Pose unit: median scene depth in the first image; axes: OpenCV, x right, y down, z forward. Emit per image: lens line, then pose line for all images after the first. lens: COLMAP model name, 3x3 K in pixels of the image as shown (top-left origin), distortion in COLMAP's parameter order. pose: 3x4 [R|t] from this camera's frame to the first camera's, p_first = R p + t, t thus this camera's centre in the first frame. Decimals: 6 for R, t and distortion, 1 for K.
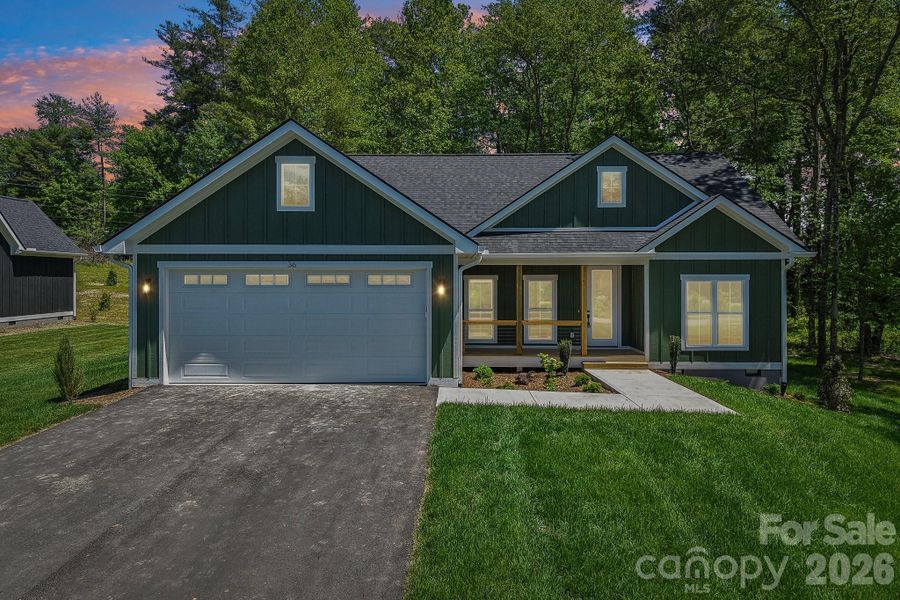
lens RADIAL K [[612.0, 0, 444.6], [0, 612.0, 281.8], [0, 0, 1]] dist [0.013168, -0.000745]
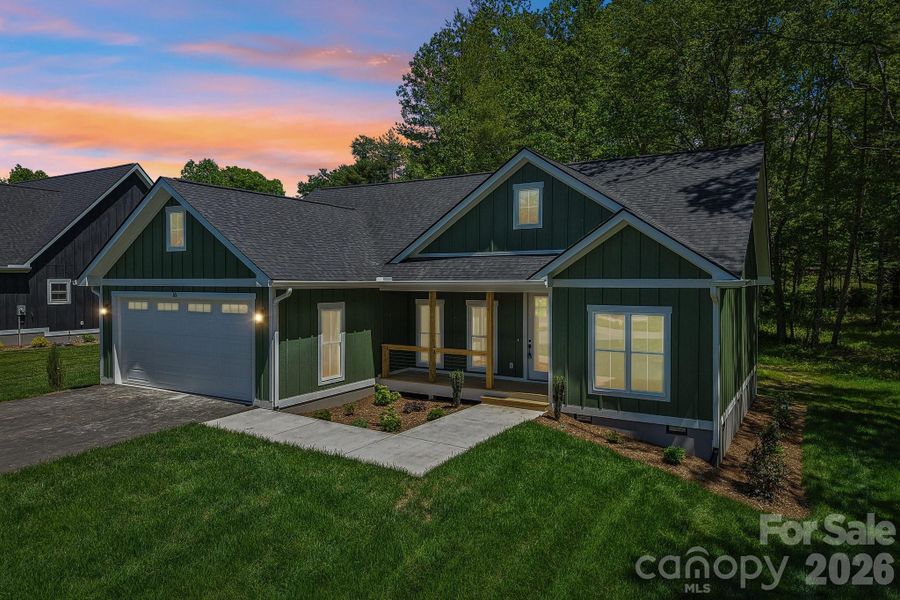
lens RADIAL K [[606.1, 0, 450.0], [0, 606.1, 300.0], [0, 0, 1]] dist [0.057475, -0.001122]
pose [[0.861043, 0.017068, -0.508246, 0.629727], [-0.004382, 0.999649, 0.026147, -0.039022], [0.508514, -0.020286, 0.860815, 0.166157]]
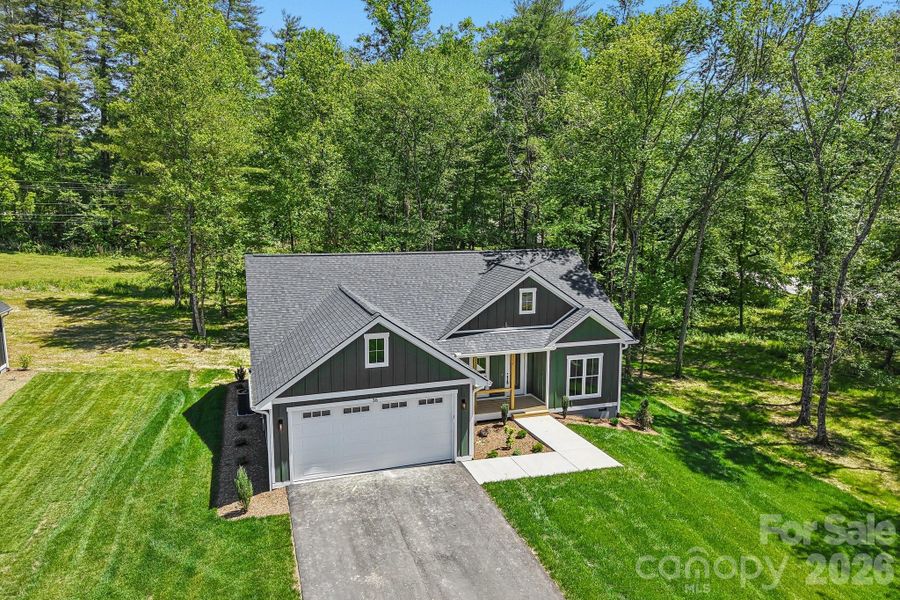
lens RADIAL K [[606.1, 0, 450.0], [0, 606.1, 300.0], [0, 0, 1]] dist [0.057475, -0.001122]
pose [[0.939442, -0.046685, 0.339512, -0.436024], [-0.003656, 0.989256, 0.146146, -0.381614], [-0.342687, -0.138537, 0.929179, -0.364100]]
